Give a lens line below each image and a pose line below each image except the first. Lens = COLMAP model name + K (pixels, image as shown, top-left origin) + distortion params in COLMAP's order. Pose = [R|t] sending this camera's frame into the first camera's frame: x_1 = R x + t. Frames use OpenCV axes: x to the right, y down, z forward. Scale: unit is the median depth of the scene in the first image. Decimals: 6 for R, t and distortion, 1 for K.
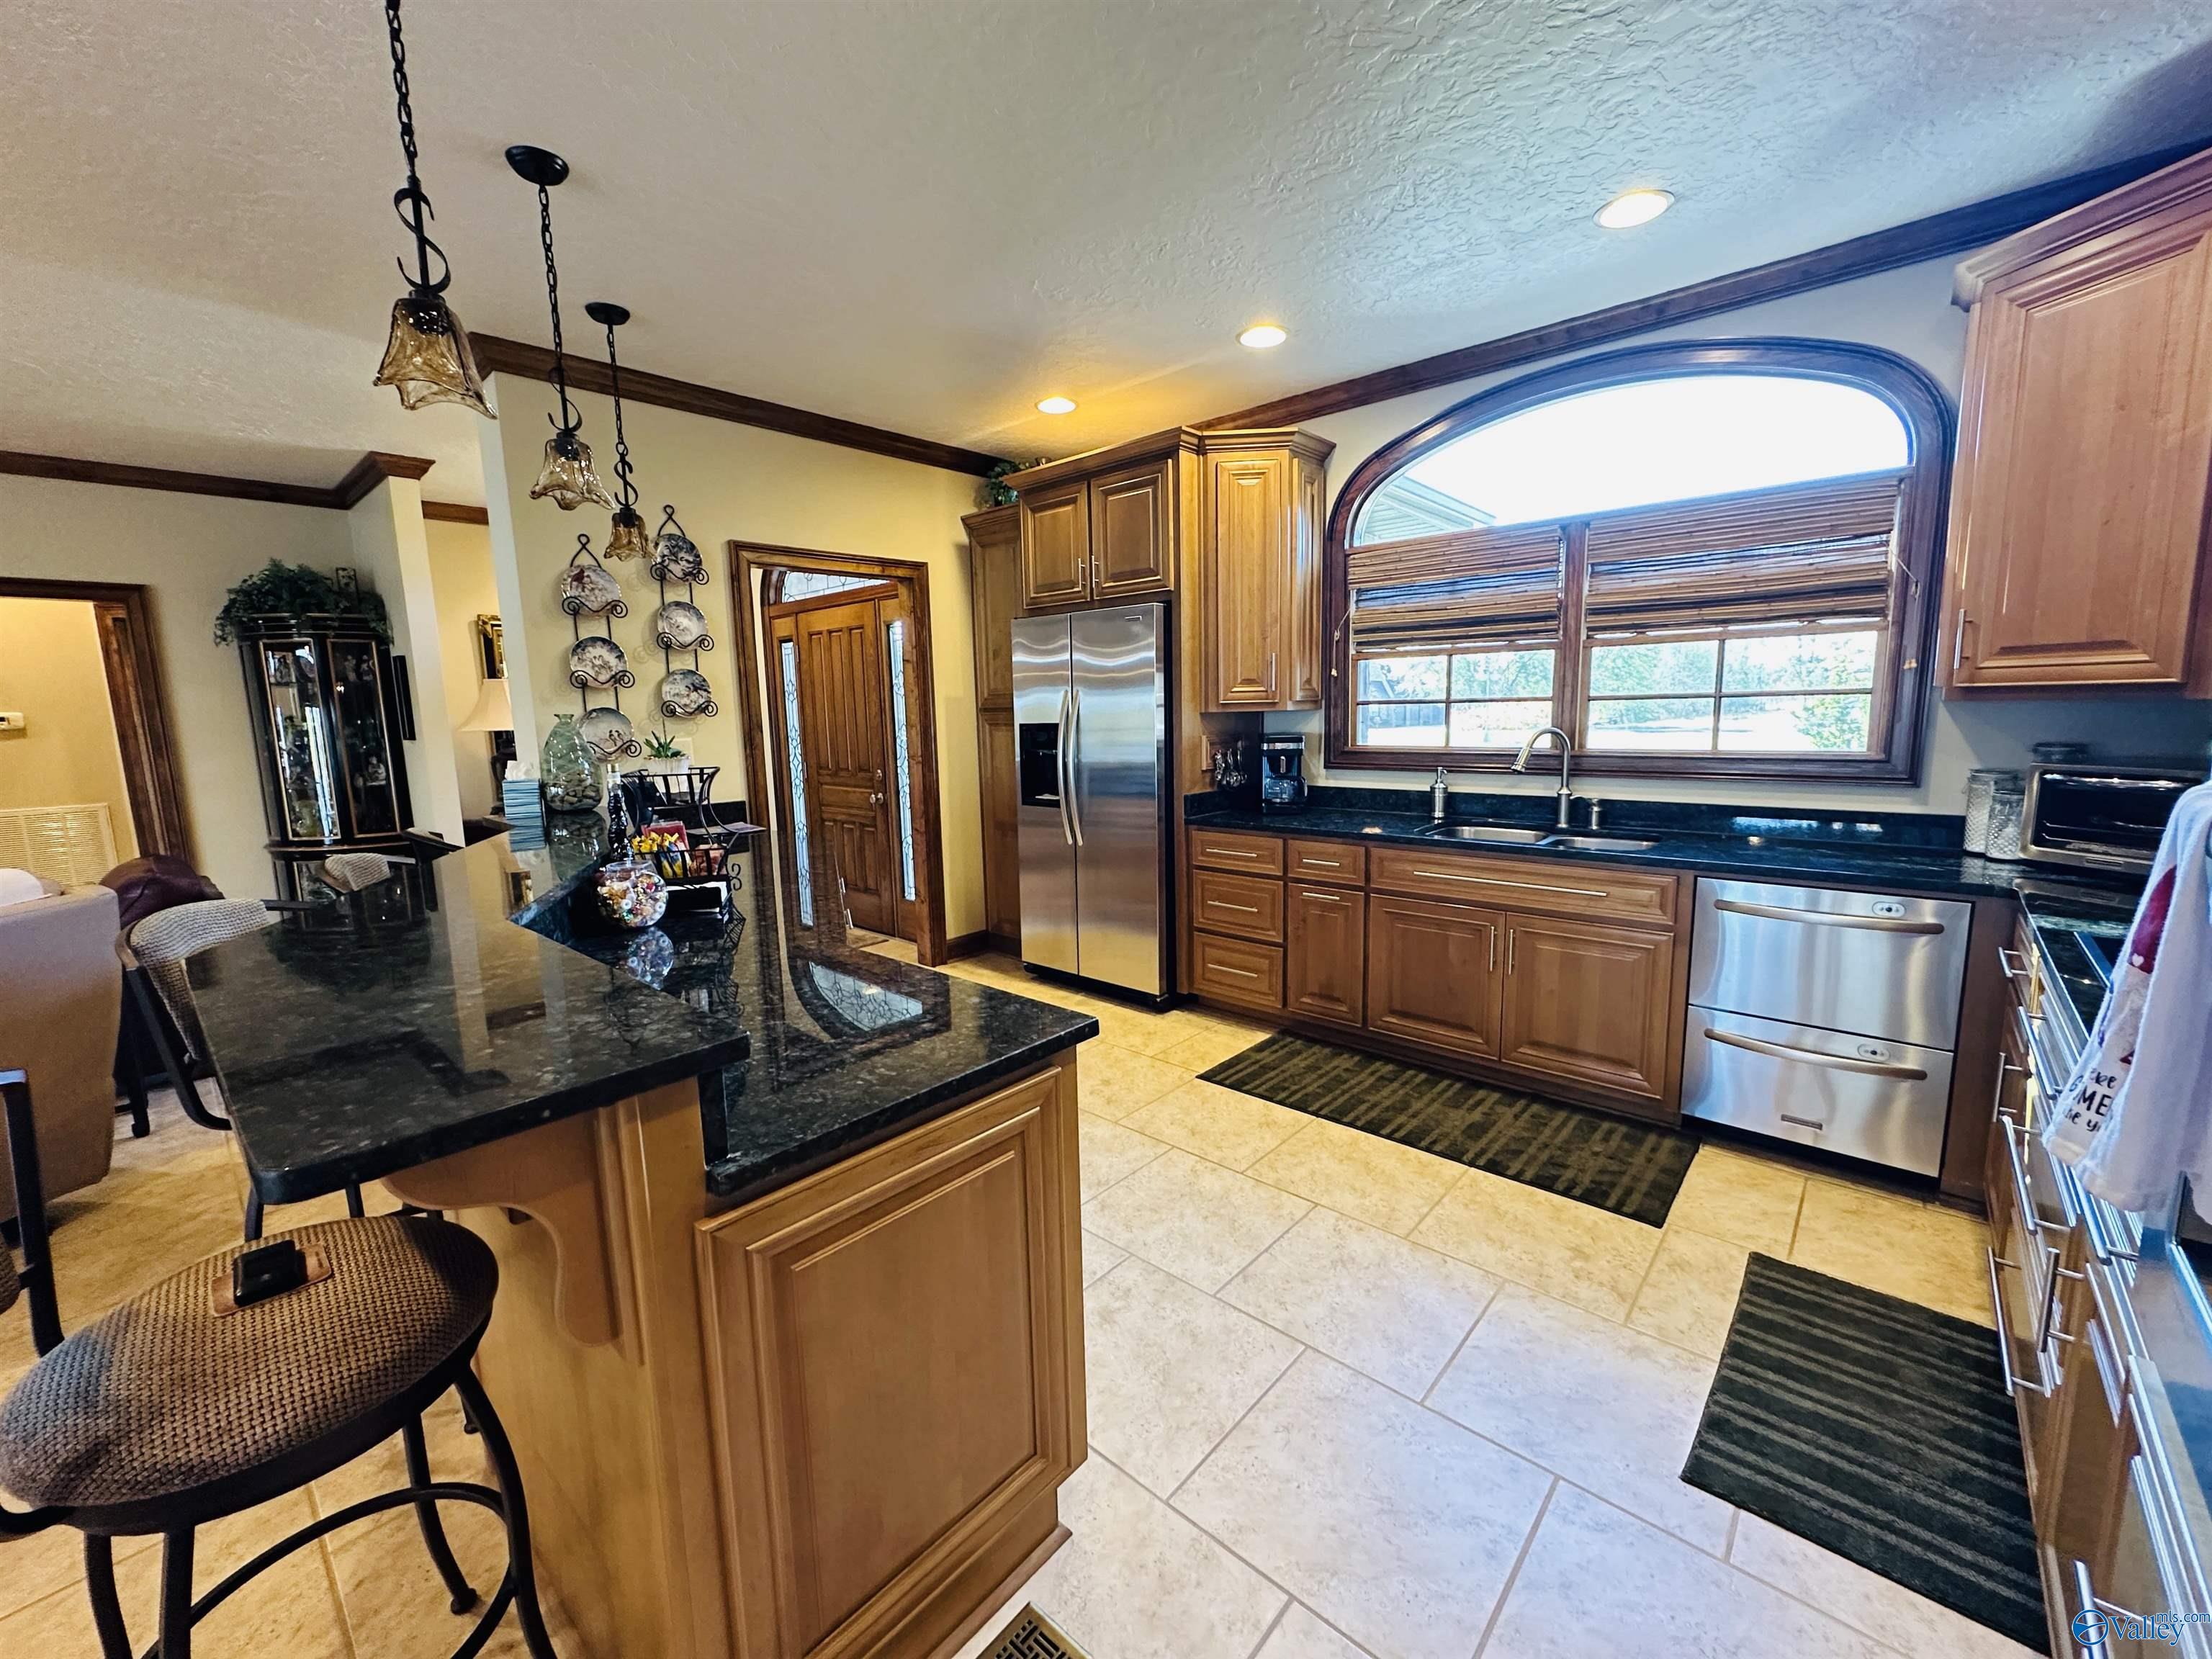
lens RADIAL K [[882.3, 0, 1101.8], [0, 882.3, 826.5], [0, 0, 1]] dist [-0.006080, 0.000191]
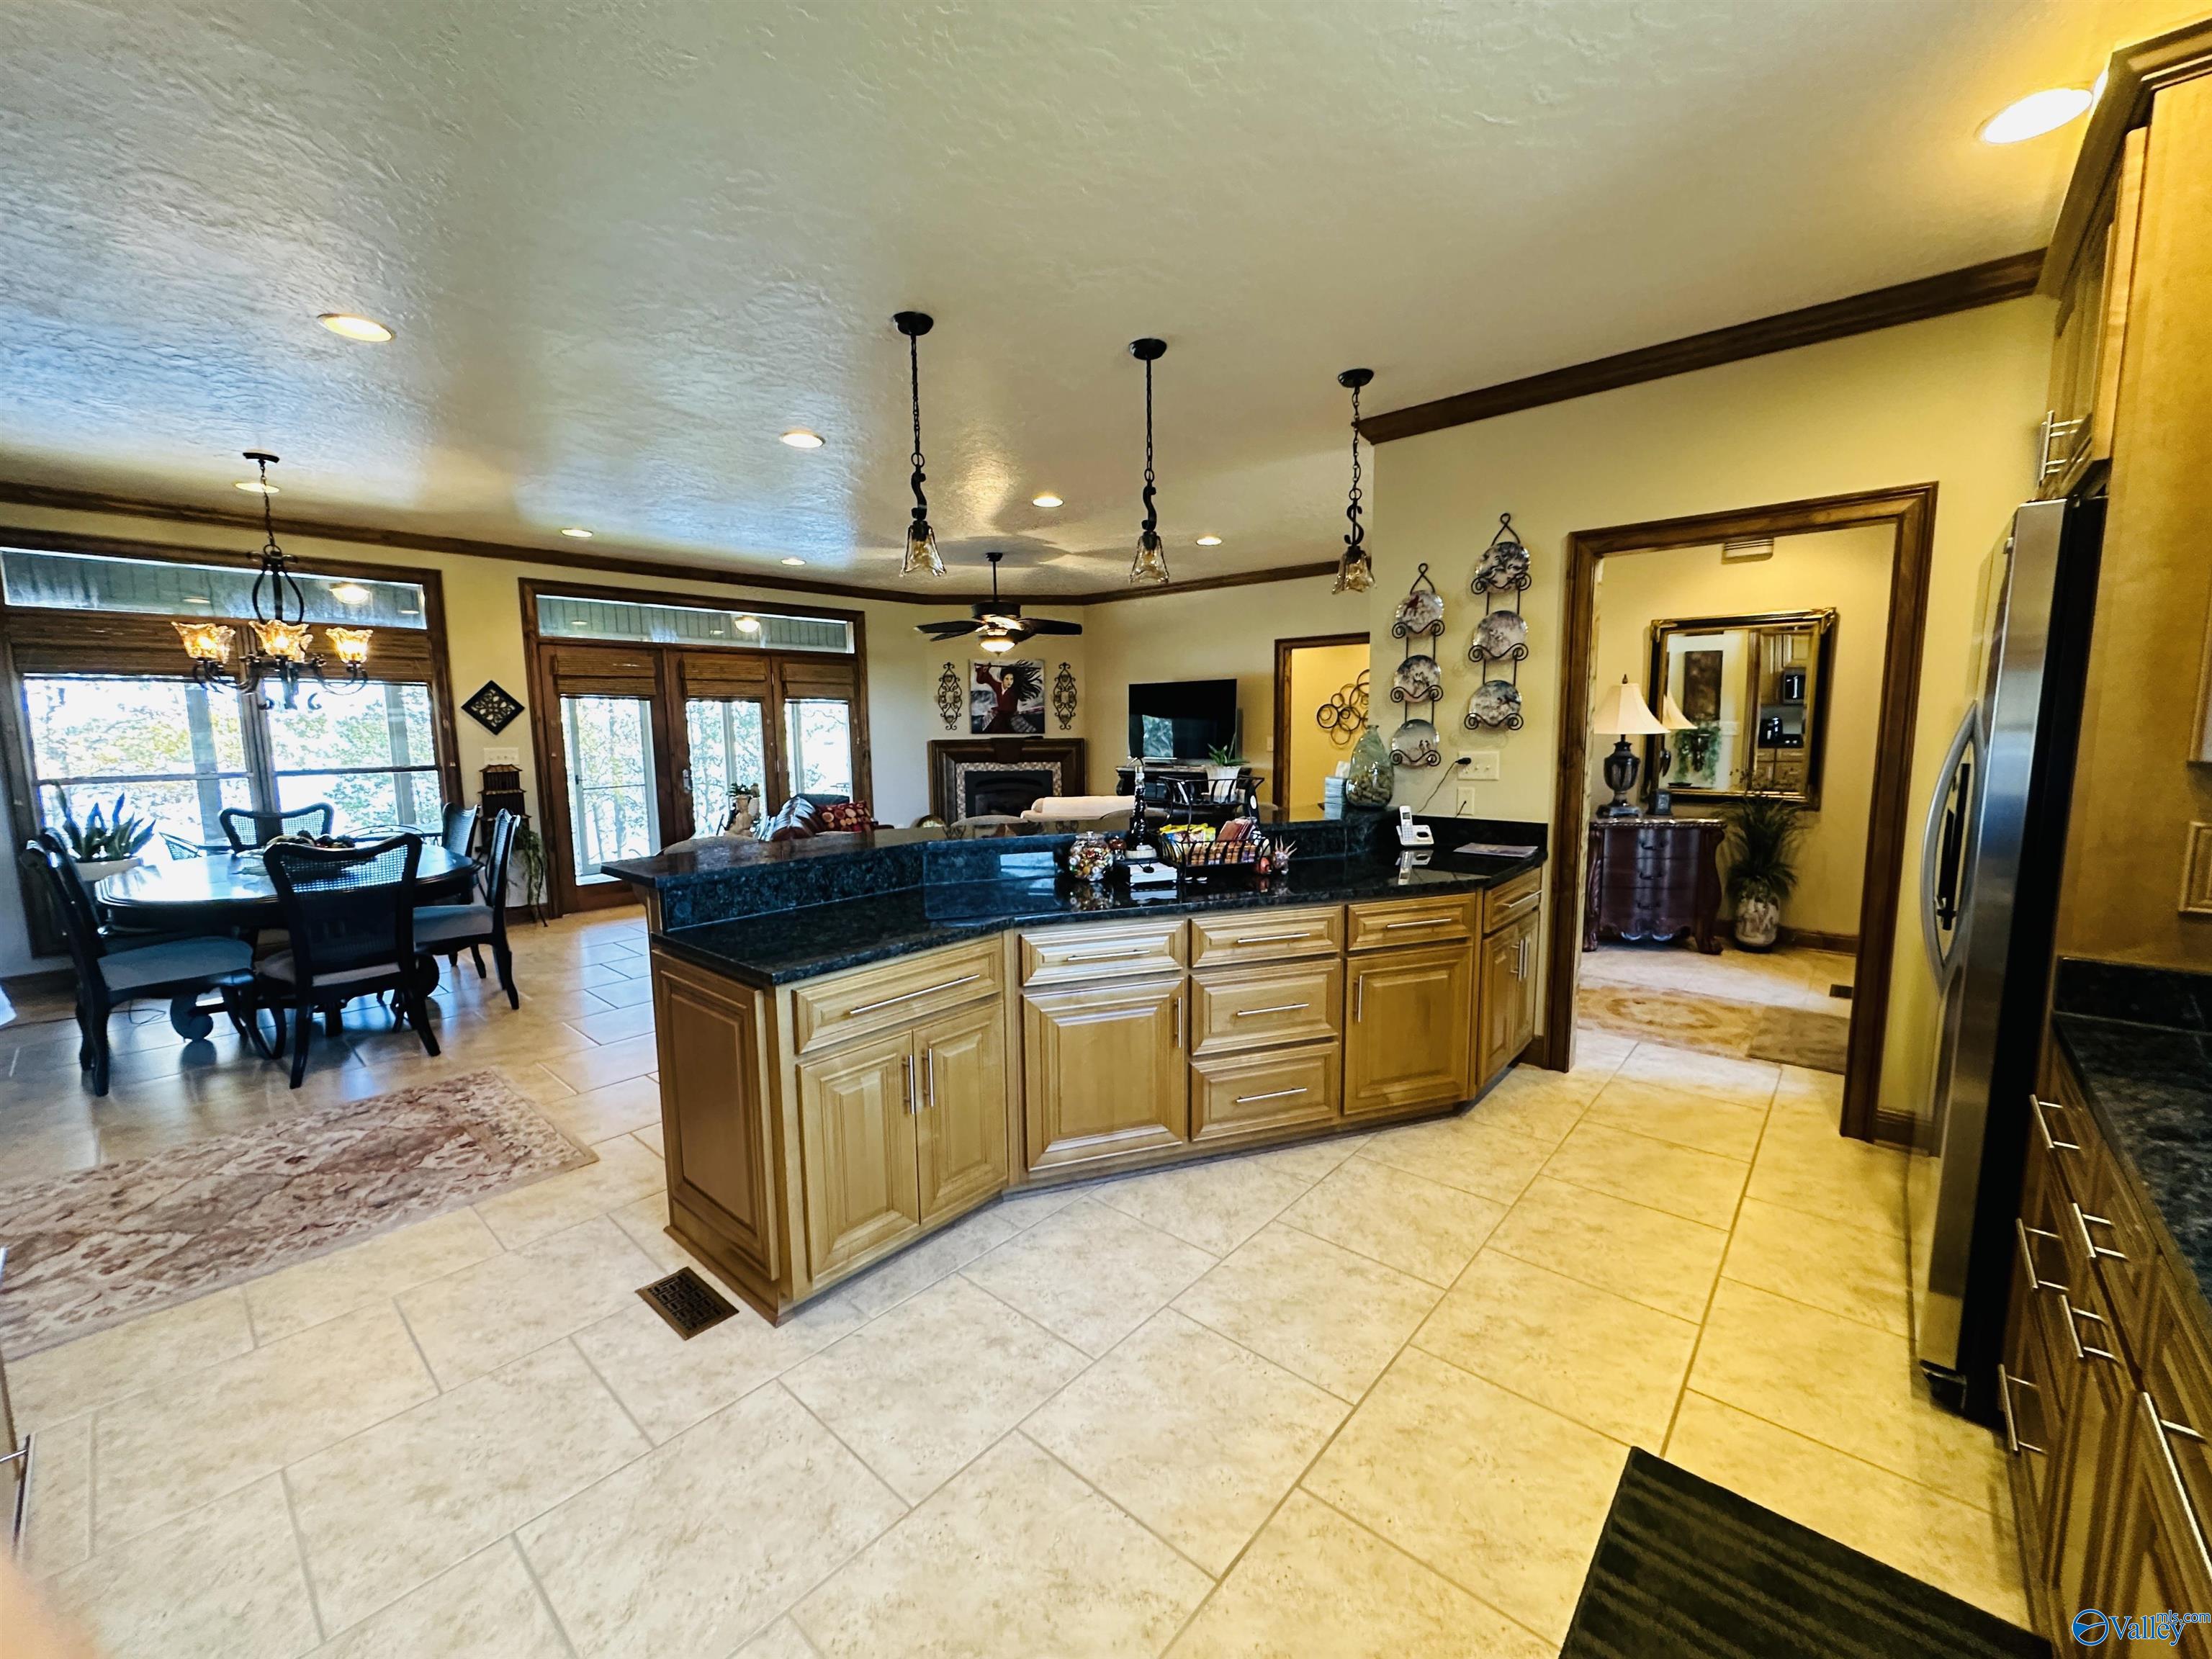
lens RADIAL K [[882.3, 0, 1108.4], [0, 882.3, 829.5], [0, 0, 1]] dist [-0.006080, 0.000191]
pose [[0.017040, 0.145115, -0.989268, 0.536720], [-0.130530, 0.981267, 0.141693, -0.104867], [0.991298, 0.126714, 0.035663, 0.591332]]
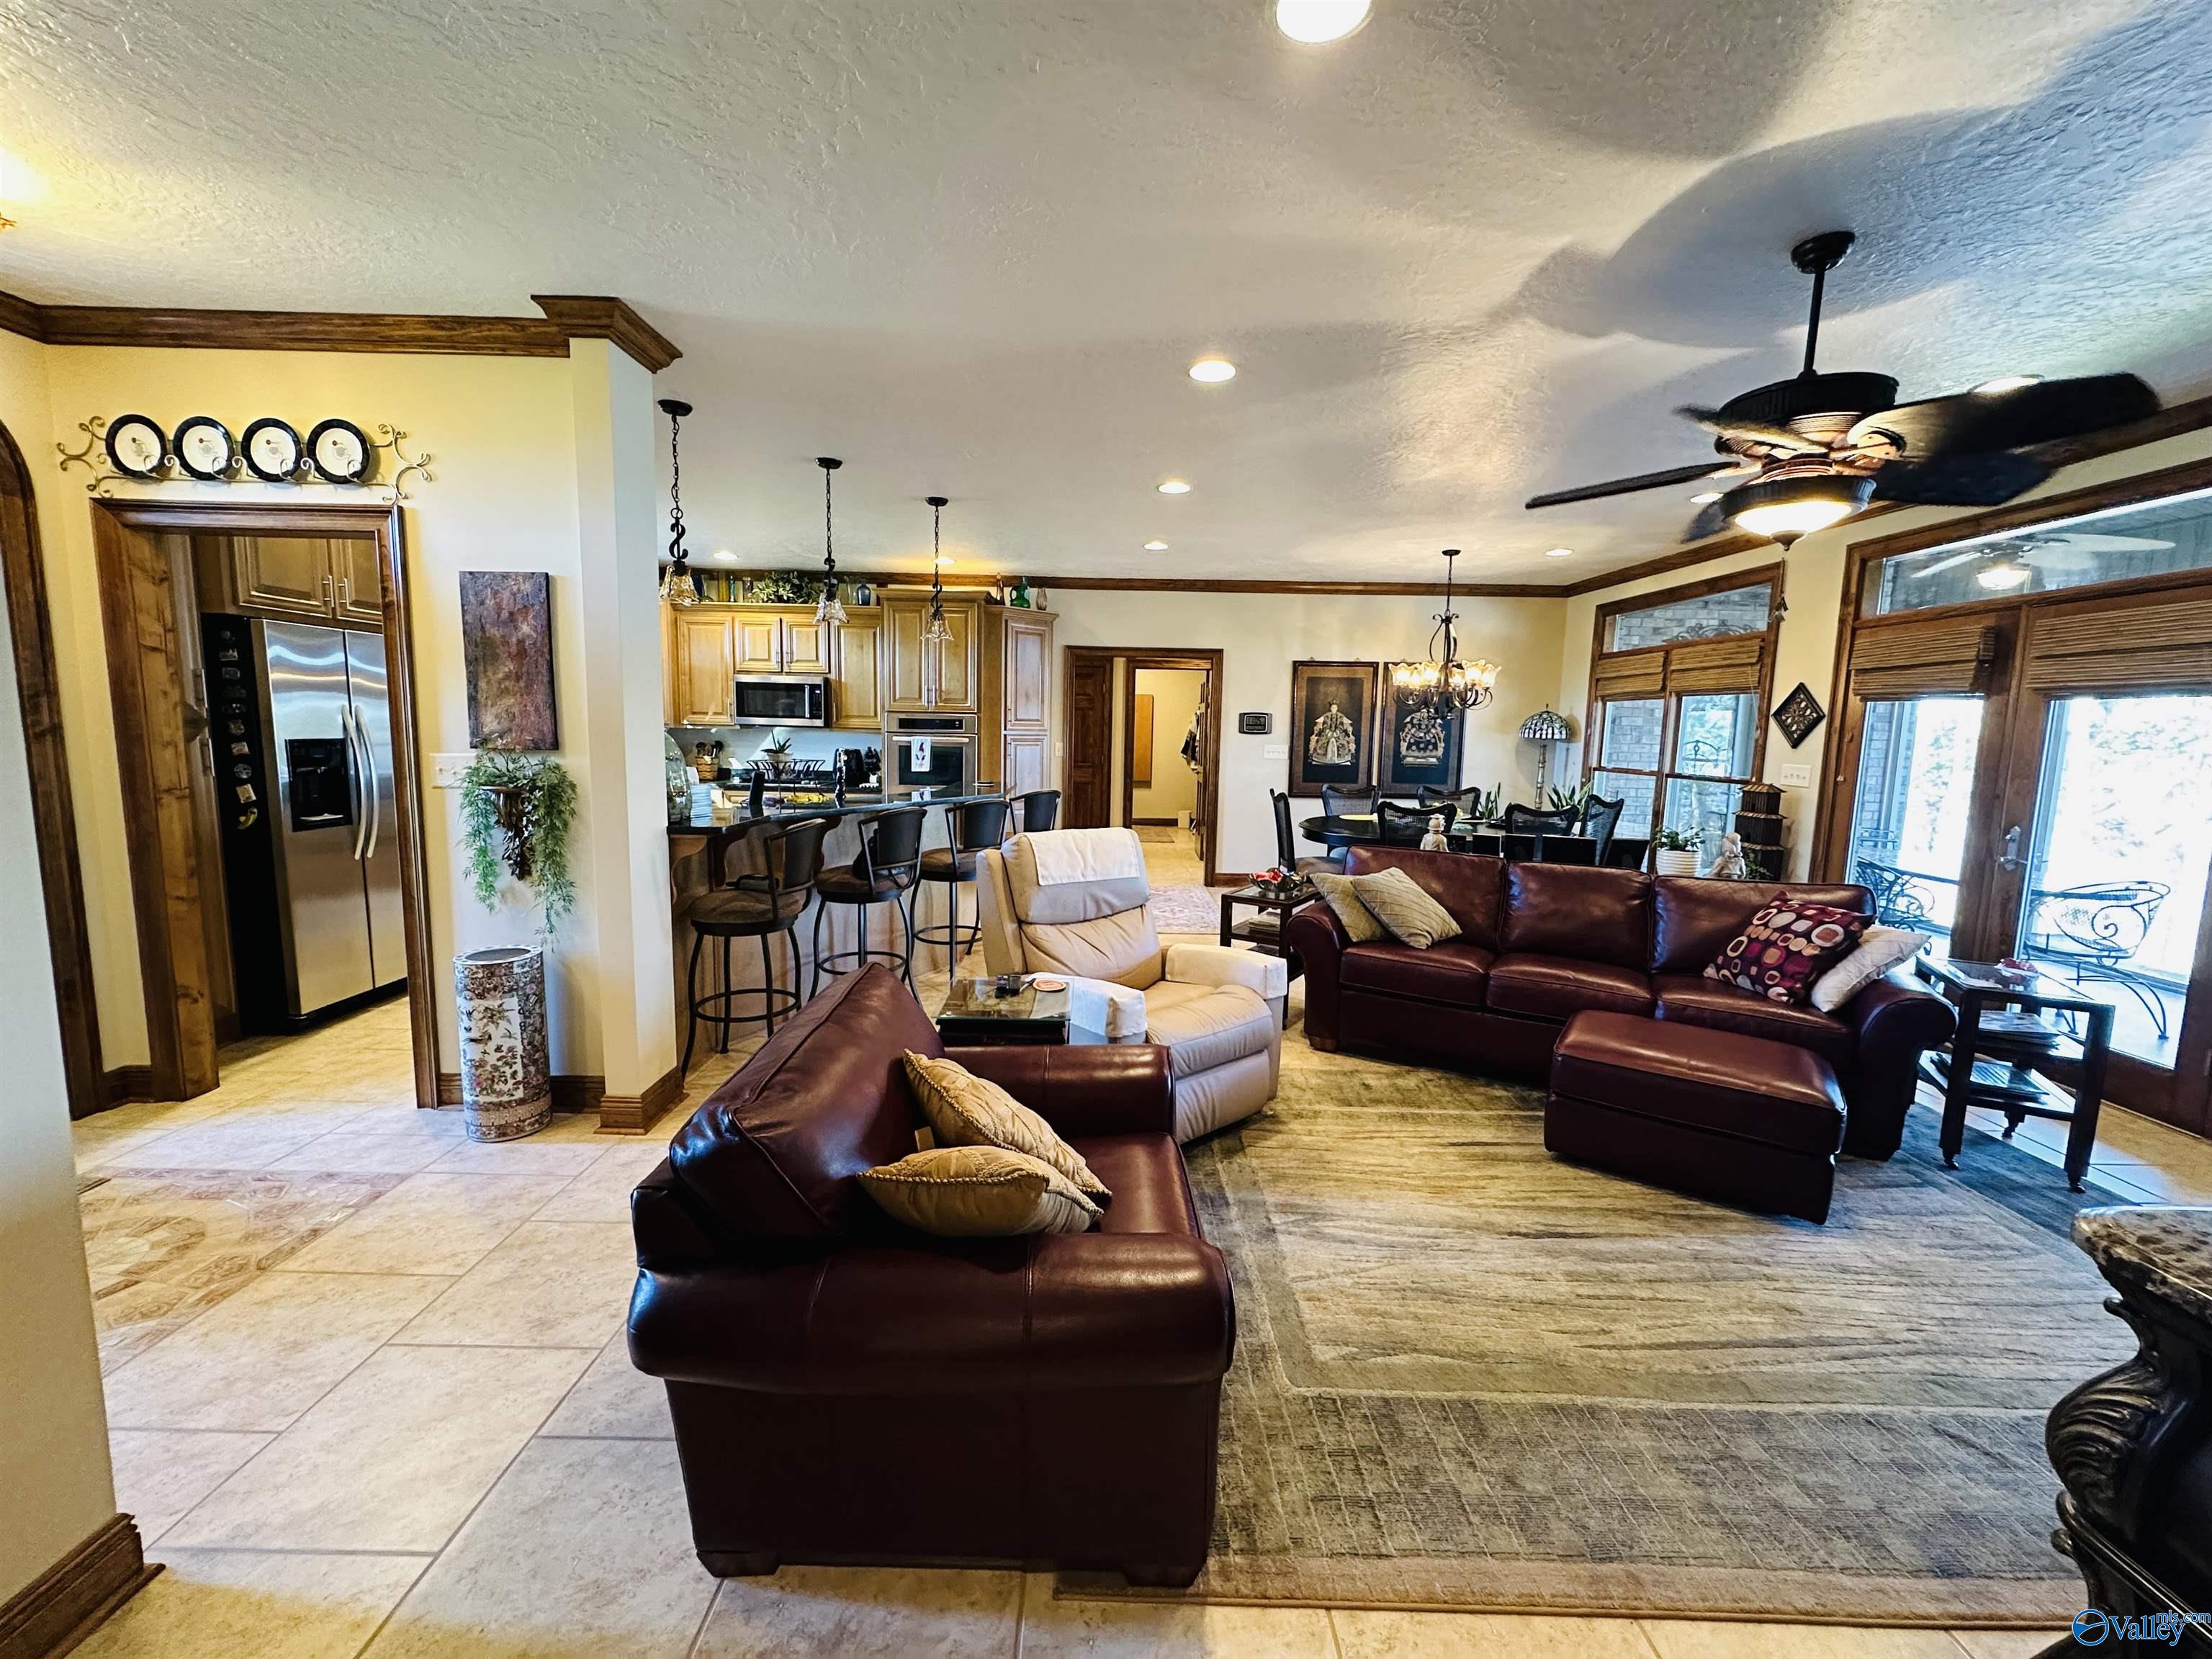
lens RADIAL K [[882.3, 0, 1105.8], [0, 882.3, 827.4], [0, 0, 1]] dist [-0.006080, 0.000191]
pose [[-0.677201, -0.076298, 0.731832, -1.107884], [0.096457, 0.976821, 0.191095, -0.133938], [-0.729449, 0.200000, -0.654144, 1.086507]]
